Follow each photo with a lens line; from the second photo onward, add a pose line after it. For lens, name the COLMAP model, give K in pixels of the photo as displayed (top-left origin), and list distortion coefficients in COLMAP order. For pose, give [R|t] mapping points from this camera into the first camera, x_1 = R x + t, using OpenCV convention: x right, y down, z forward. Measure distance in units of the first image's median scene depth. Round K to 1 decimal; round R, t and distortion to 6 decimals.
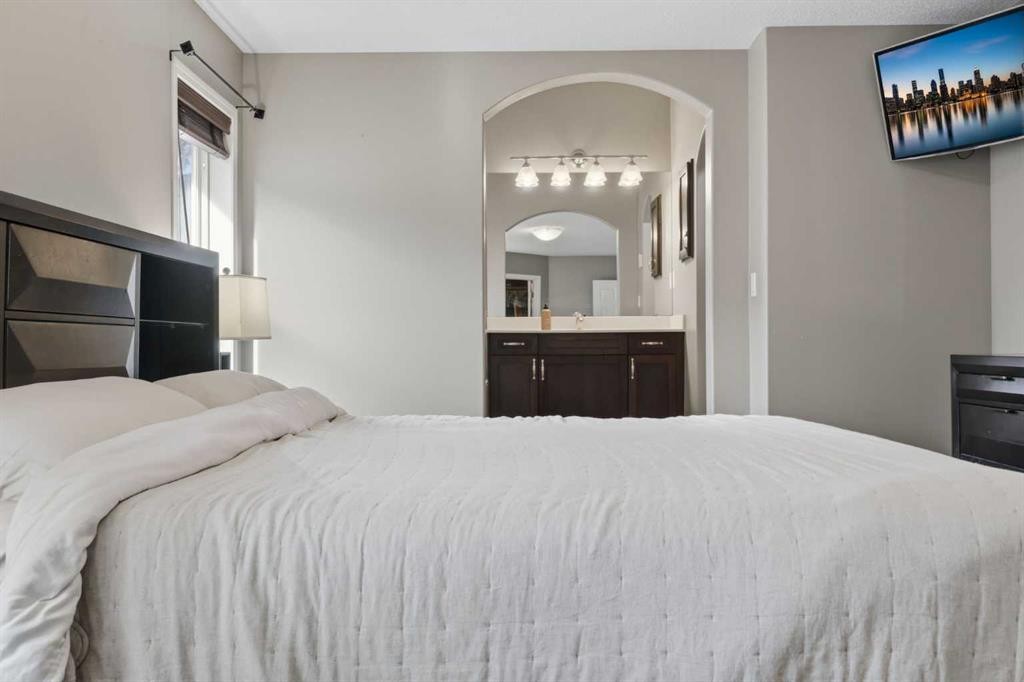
lens RADIAL K [[971.8, 0, 517.5], [0, 971.8, 340.1], [0, 0, 1]] dist [-0.092171, 0.211702]
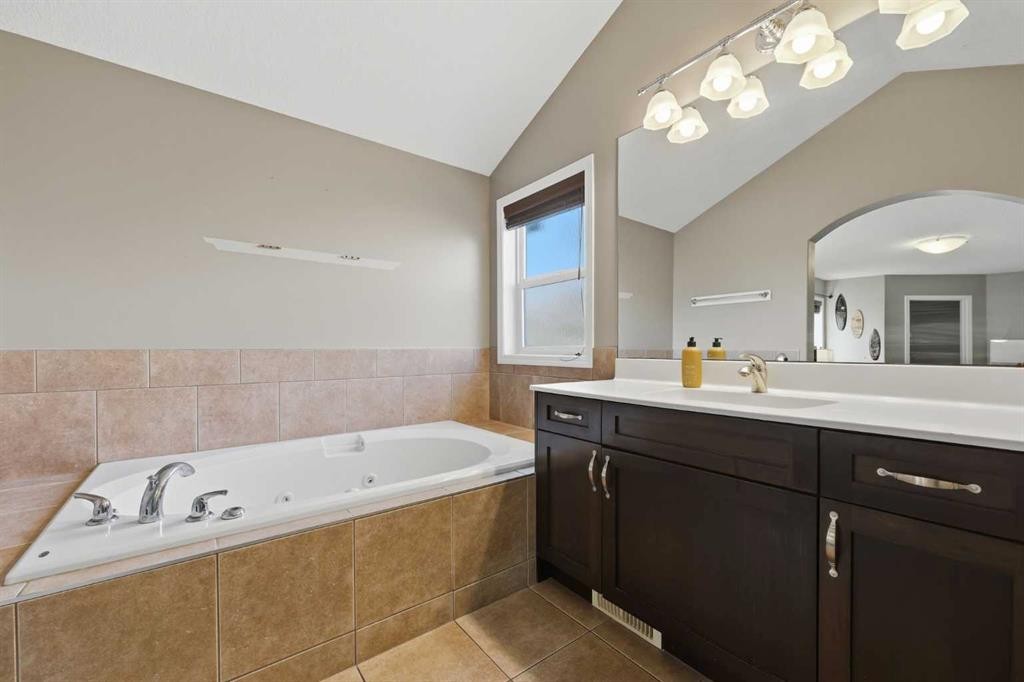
lens RADIAL K [[418.6, 0, 510.5], [0, 418.6, 346.9], [0, 0, 1]] dist [-0.000261, 0.000071]
pose [[0.616333, 0.001695, -0.787483, 0.146034], [0.000697, 0.999996, 0.002698, -0.031722], [0.787485, -0.002212, 0.616330, 0.760821]]
